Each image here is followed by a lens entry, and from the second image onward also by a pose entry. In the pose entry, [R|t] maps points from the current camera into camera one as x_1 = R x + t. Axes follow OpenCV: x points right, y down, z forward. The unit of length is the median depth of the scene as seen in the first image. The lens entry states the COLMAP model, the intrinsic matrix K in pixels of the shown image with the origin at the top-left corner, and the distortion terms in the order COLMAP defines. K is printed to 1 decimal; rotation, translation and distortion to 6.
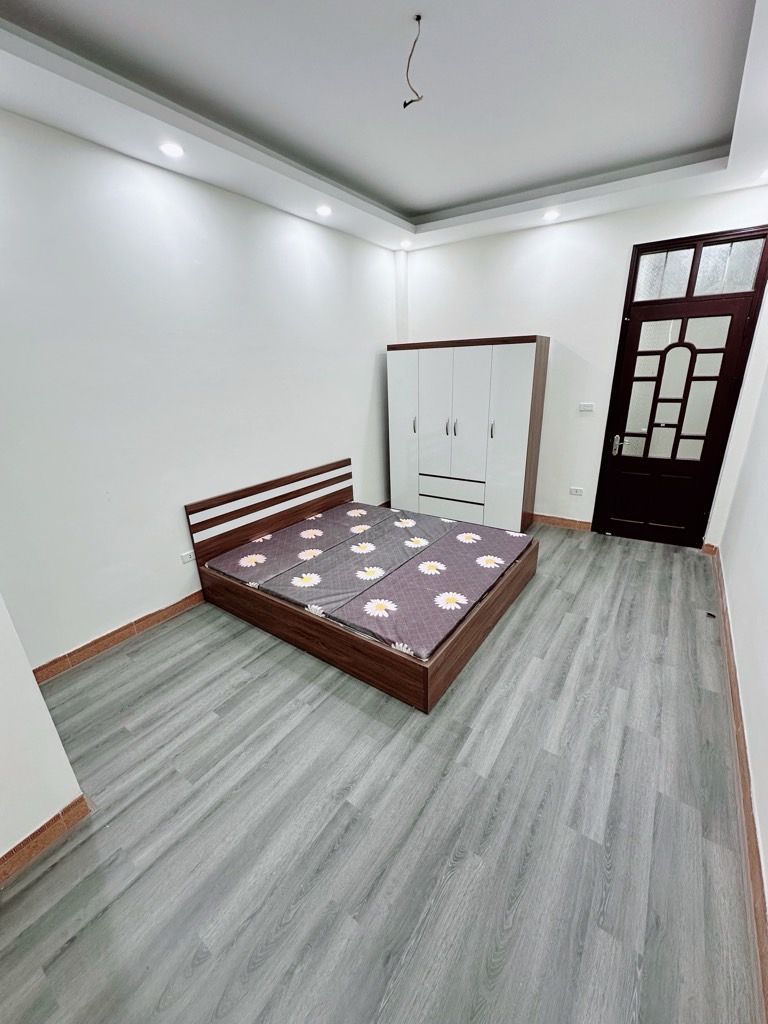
lens RADIAL K [[407.9, 0, 381.1], [0, 407.9, 507.7], [0, 0, 1]] dist [-0.006882, 0.000917]
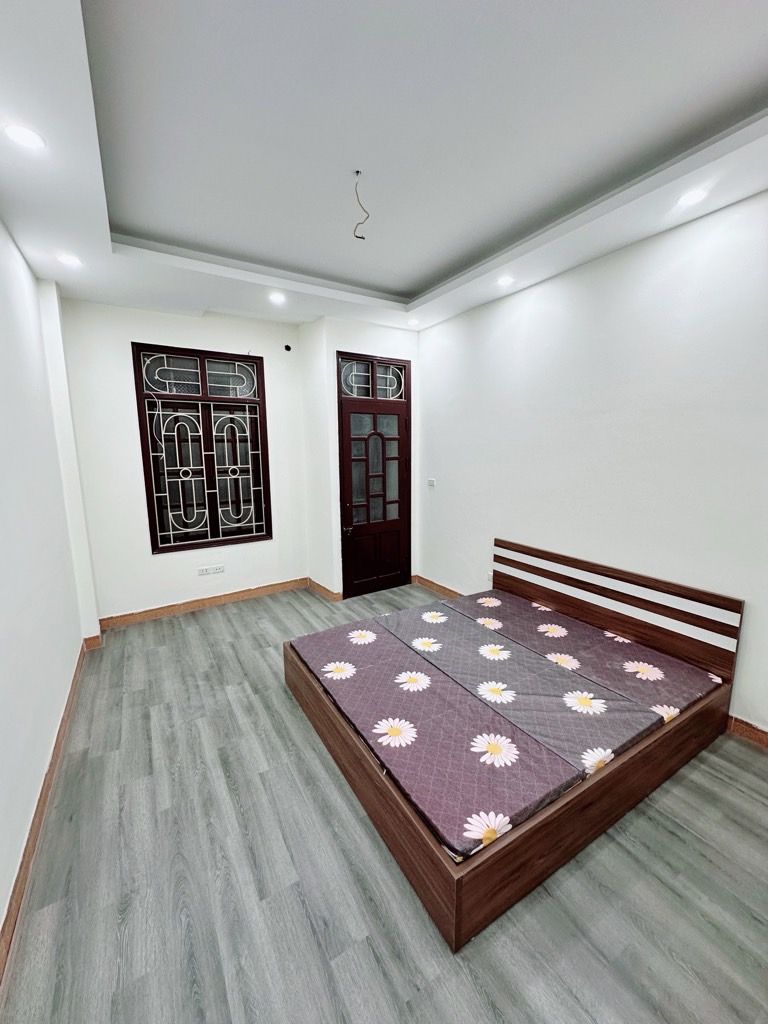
lens RADIAL K [[407.9, 0, 386.1], [0, 407.9, 511.2], [0, 0, 1]] dist [-0.006882, 0.000917]
pose [[-0.392759, 0.180770, -0.901700, 0.916778], [-0.278907, 0.910898, 0.304099, -0.433945], [0.876328, 0.370928, -0.307345, 1.236672]]
